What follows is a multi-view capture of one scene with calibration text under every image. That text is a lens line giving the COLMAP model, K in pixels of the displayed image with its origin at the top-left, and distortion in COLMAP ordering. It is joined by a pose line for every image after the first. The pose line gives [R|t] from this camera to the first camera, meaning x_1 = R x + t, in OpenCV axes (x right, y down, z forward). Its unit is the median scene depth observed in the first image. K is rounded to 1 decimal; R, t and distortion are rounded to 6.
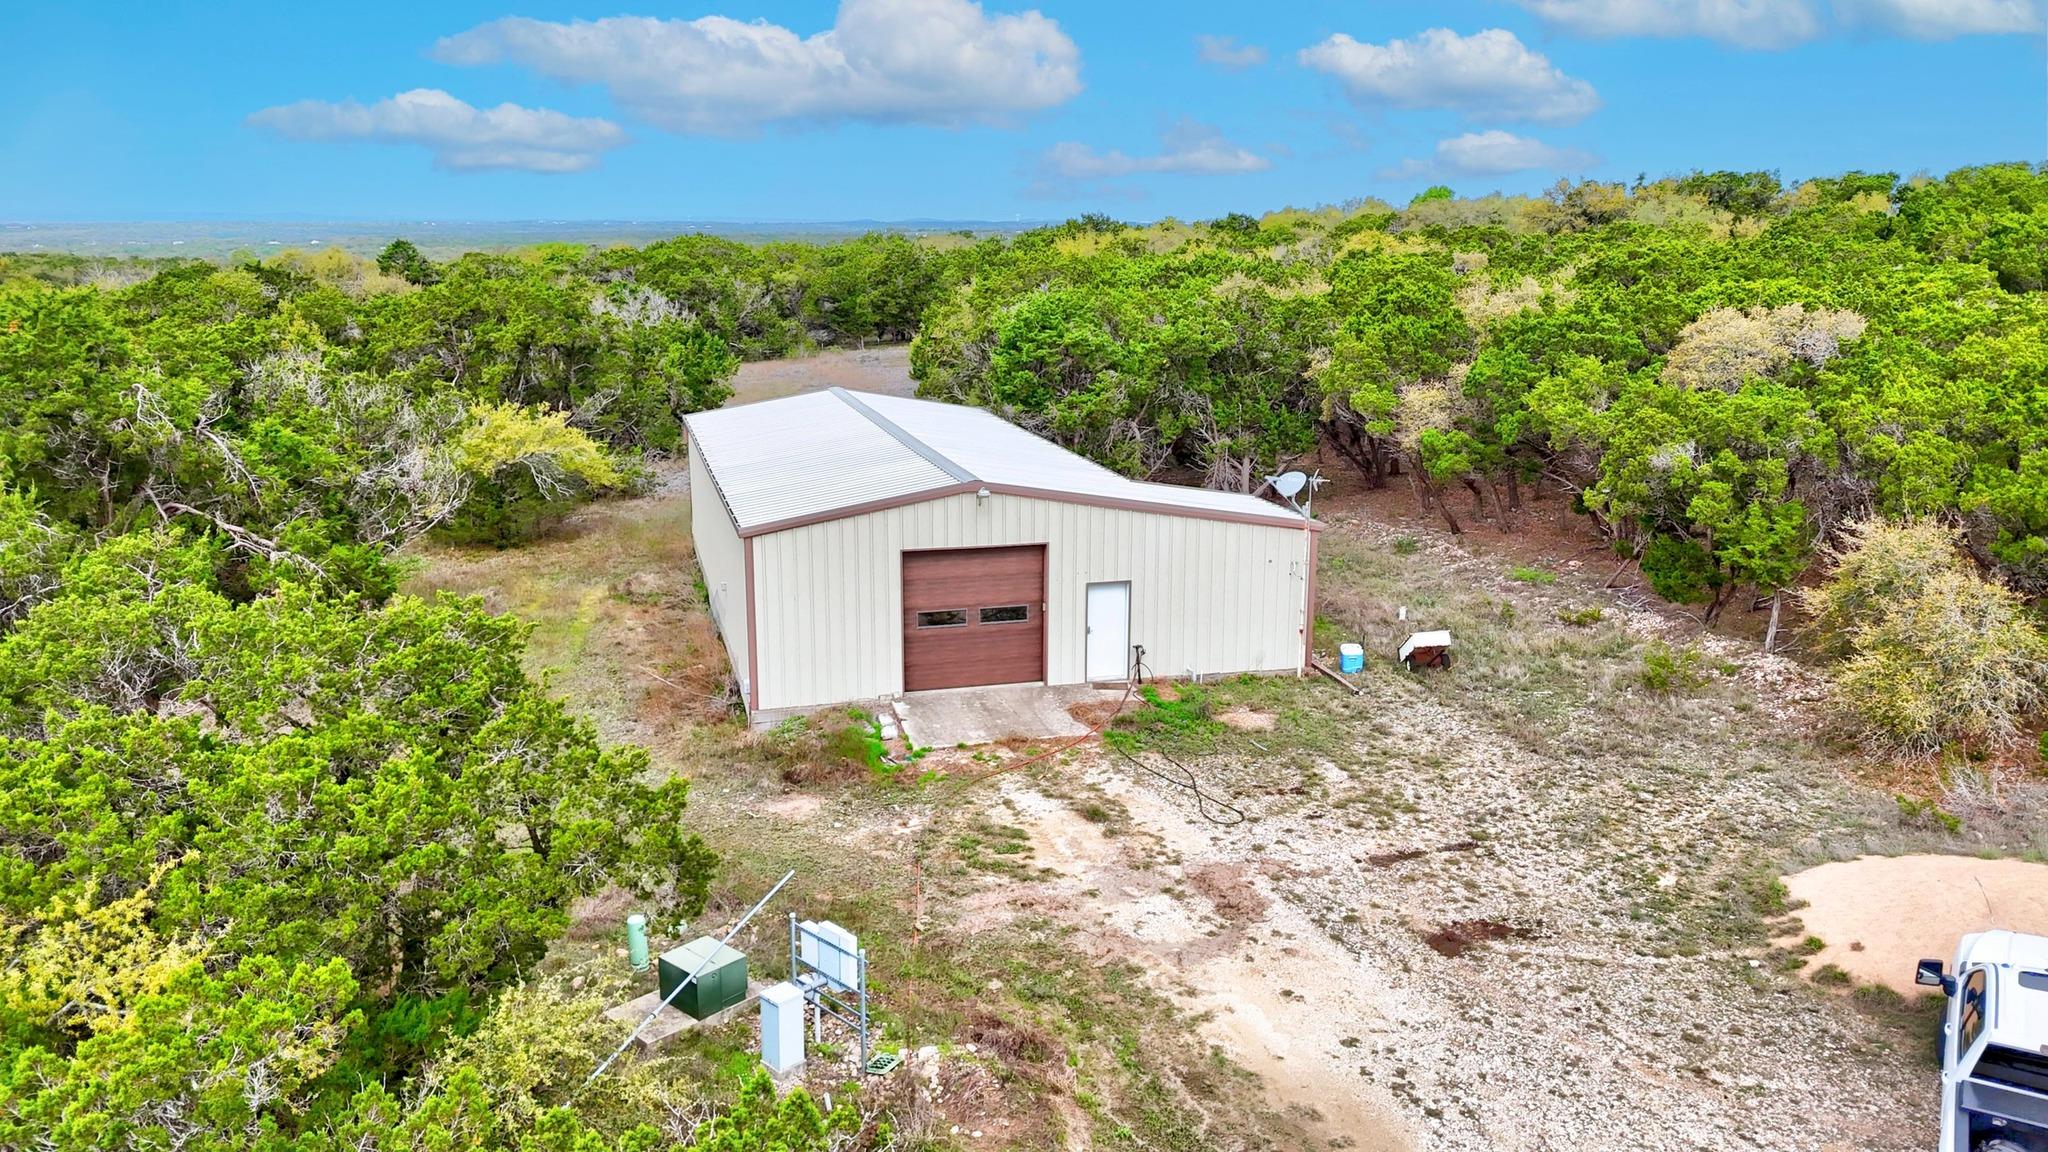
lens RADIAL K [[1497.6, 0, 1025.7], [0, 1497.6, 571.0], [0, 0, 1]] dist [0.077424, -0.077717]
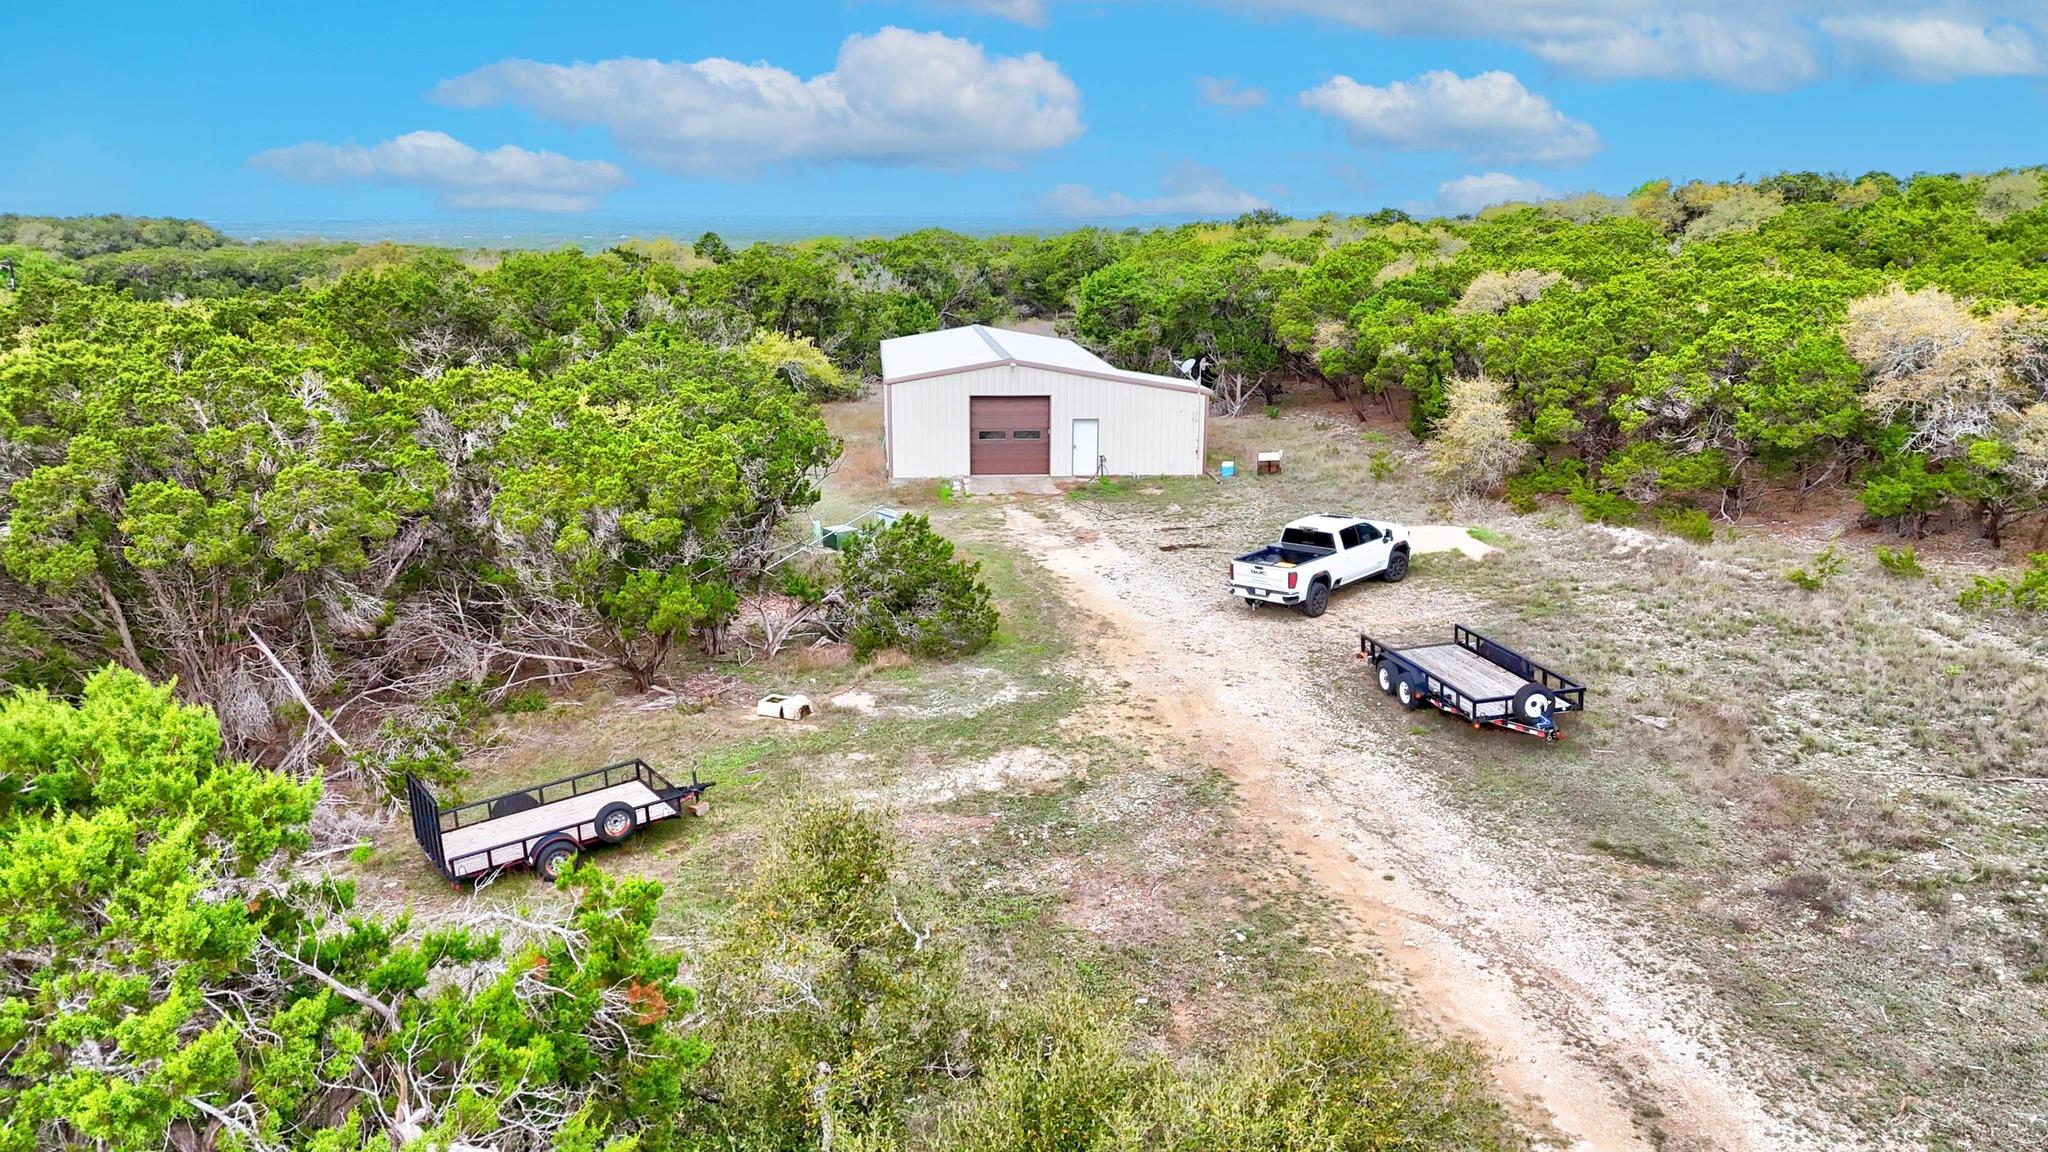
lens RADIAL K [[1393.9, 0, 995.6], [0, 1393.9, 581.6], [0, 0, 1]] dist [0.099952, -0.132644]
pose [[0.983344, 0.046231, -0.175775, 0.163740], [-0.041563, 0.998681, 0.030150, 0.101459], [0.176937, -0.022342, 0.983968, -0.440571]]
